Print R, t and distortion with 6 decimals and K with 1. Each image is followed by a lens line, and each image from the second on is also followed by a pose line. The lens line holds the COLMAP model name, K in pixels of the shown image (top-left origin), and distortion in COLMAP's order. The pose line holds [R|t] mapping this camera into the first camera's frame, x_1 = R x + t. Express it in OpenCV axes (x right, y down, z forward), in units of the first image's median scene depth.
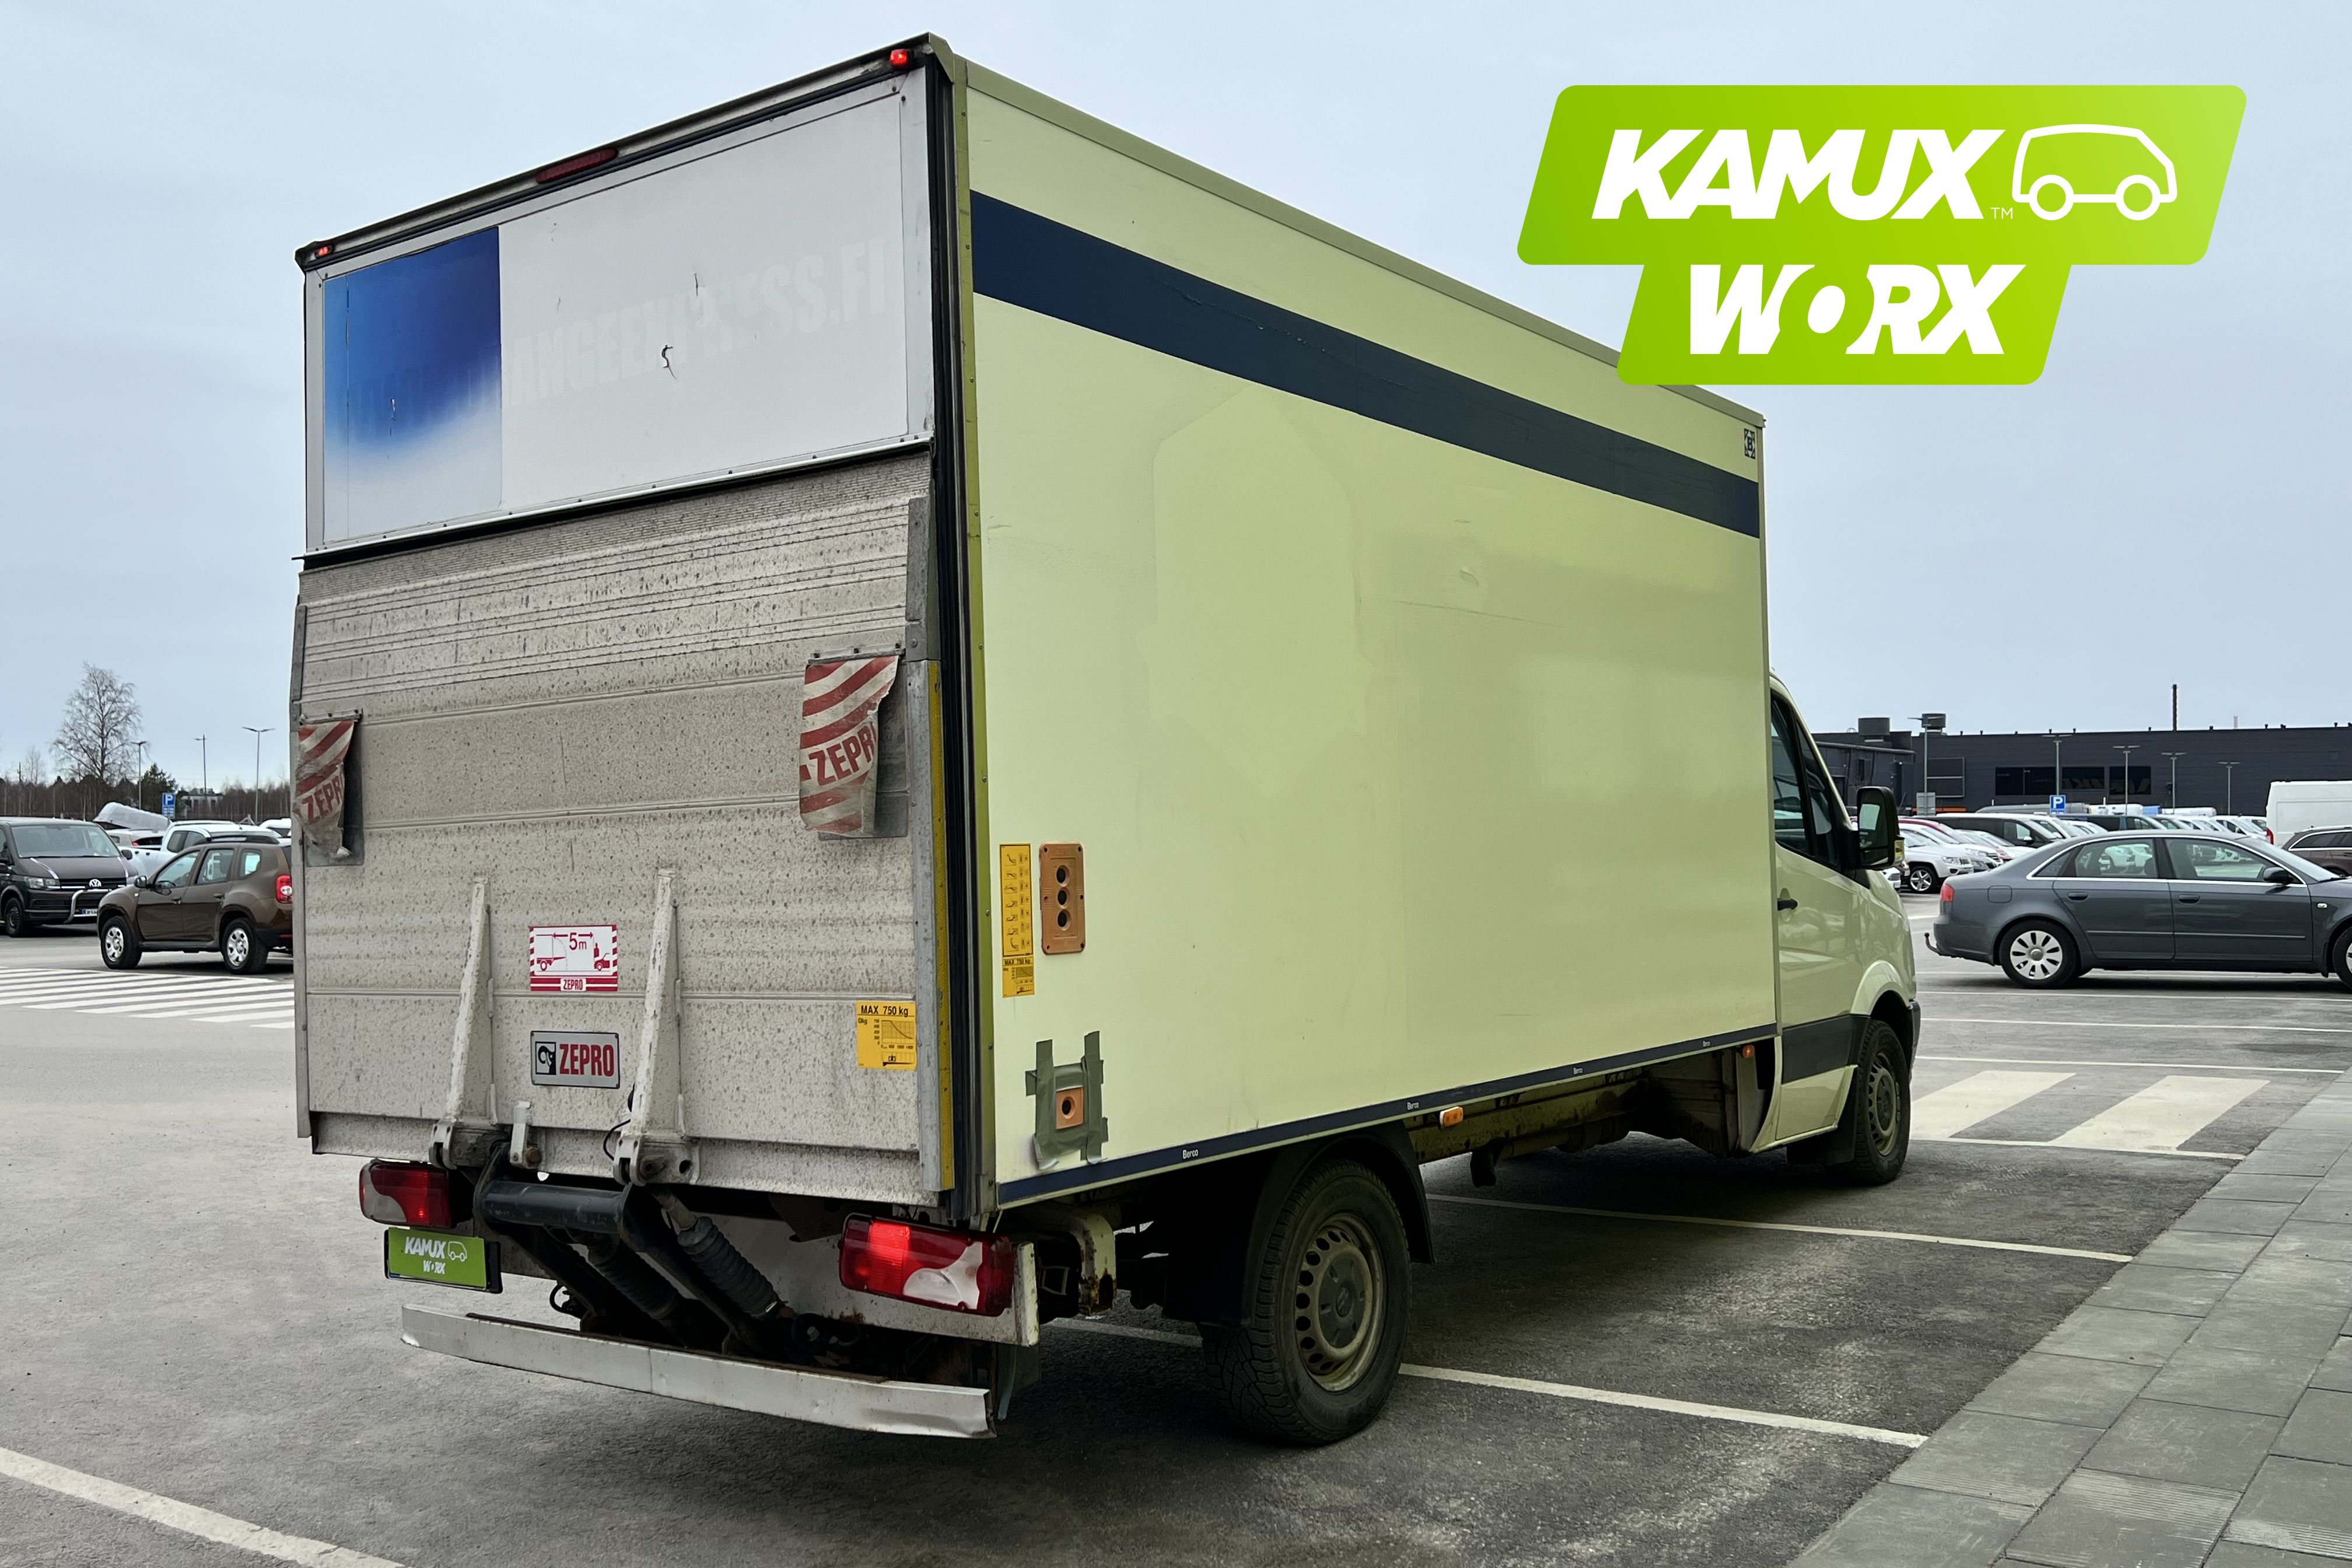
lens RADIAL K [[2085.4, 0, 1176.0], [0, 2085.4, 784.0], [0, 0, 1]] dist [0.061722, -0.106579]
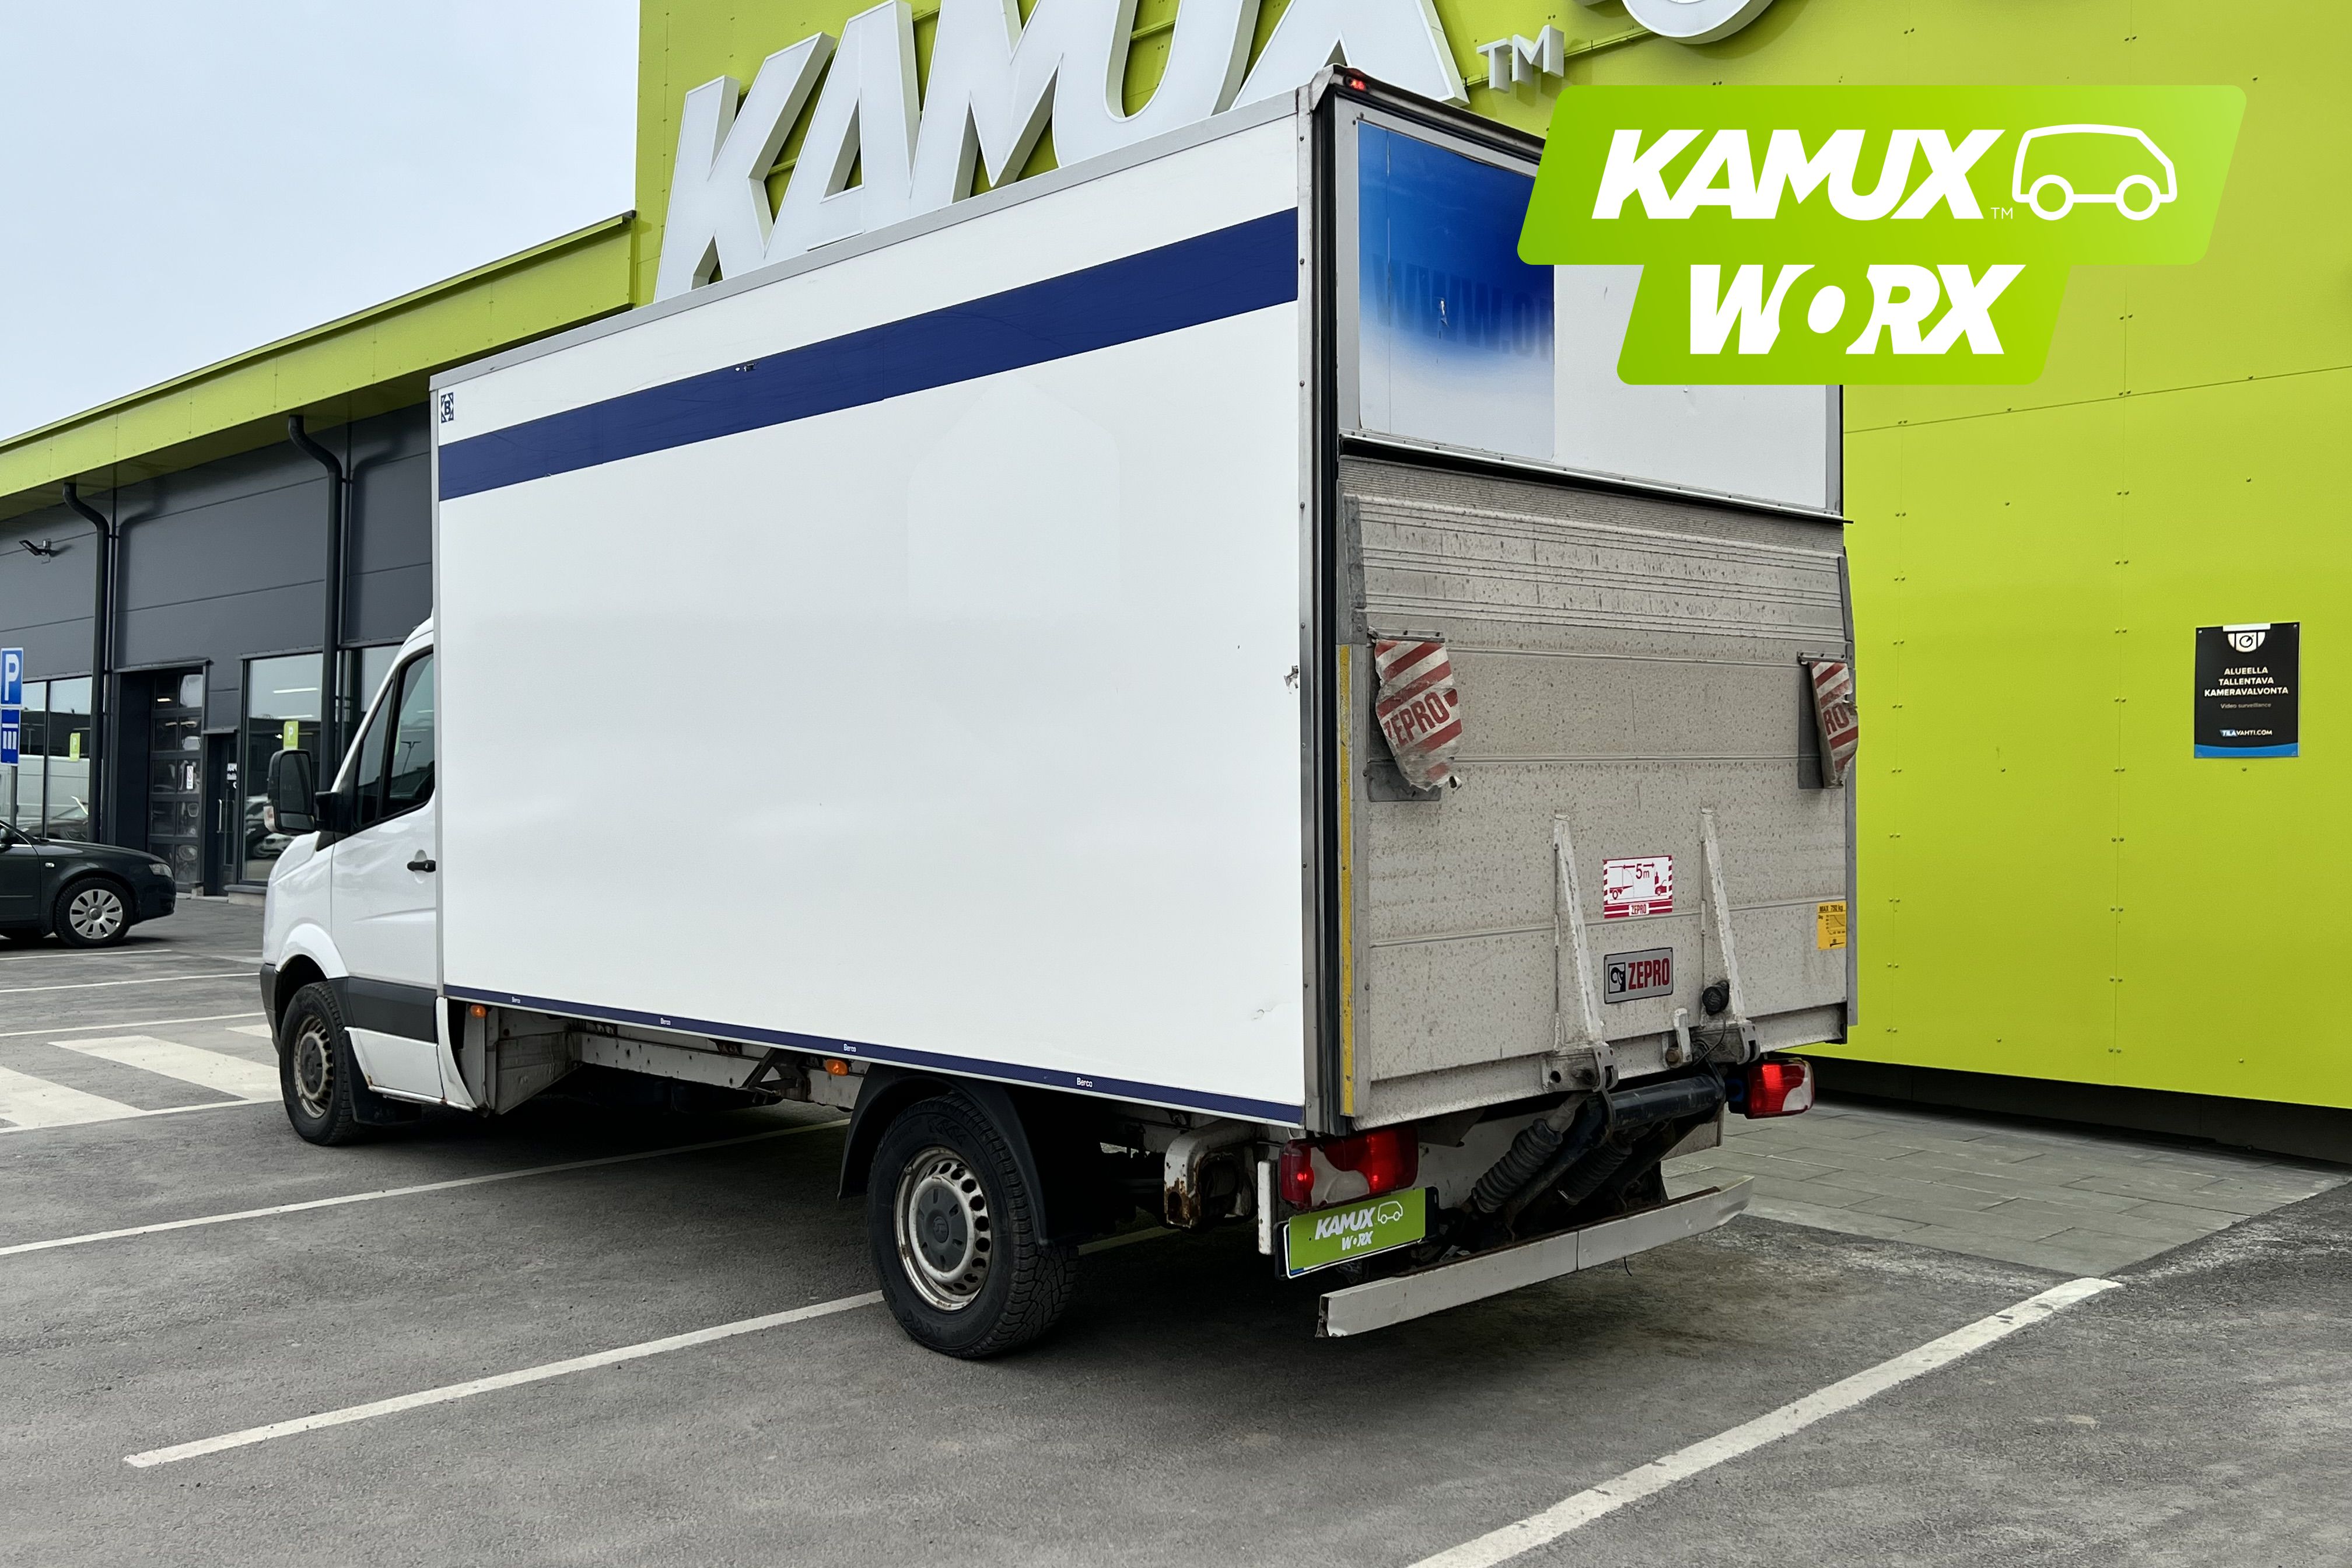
lens RADIAL K [[2055.6, 0, 1176.0], [0, 2055.6, 784.0], [0, 0, 1]] dist [0.216456, -0.494142]
pose [[0.166392, 0.022379, 0.985806, -1.453563], [-0.037561, 0.999161, -0.016342, 0.056193], [-0.985344, -0.034309, 0.167093, 1.071643]]
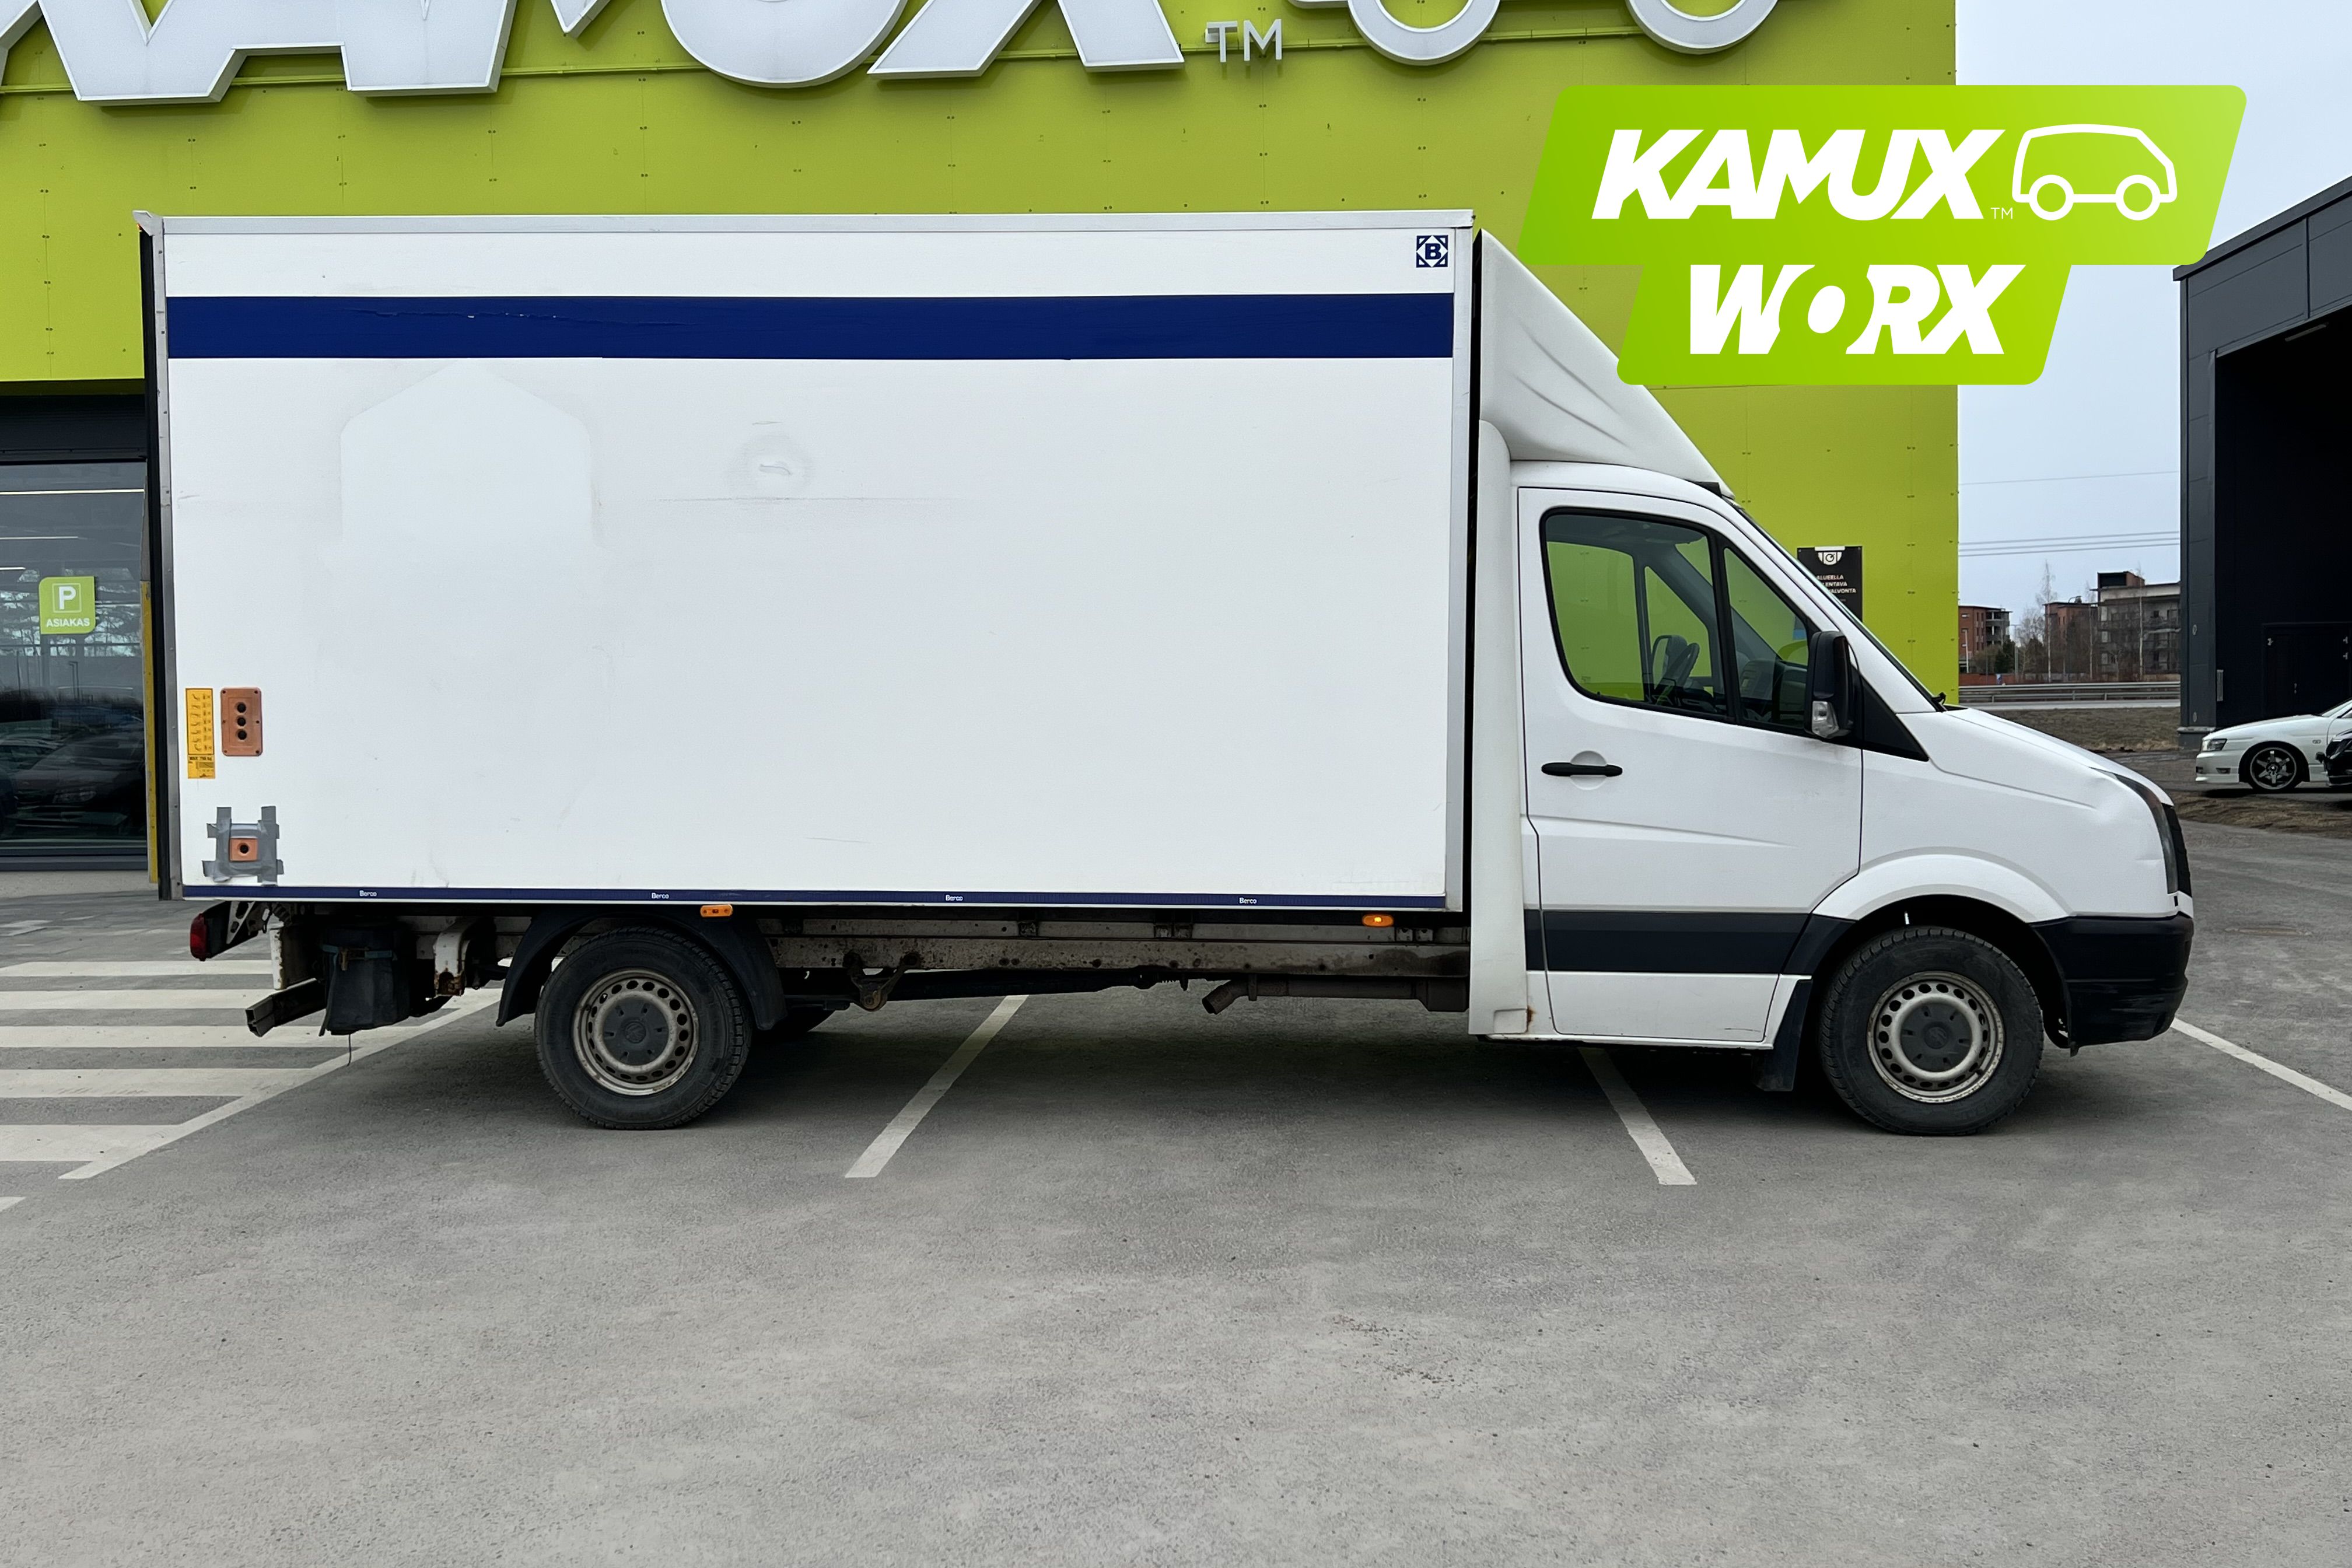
lens RADIAL K [[2218.5, 0, 1176.0], [0, 2218.5, 784.0], [0, 0, 1]] dist [0.089932, -0.147454]
pose [[0.532558, 0.080962, -0.842513, 1.685772], [0.017692, 0.994132, 0.106715, -0.066498], [0.846209, -0.071737, 0.528001, 0.637556]]
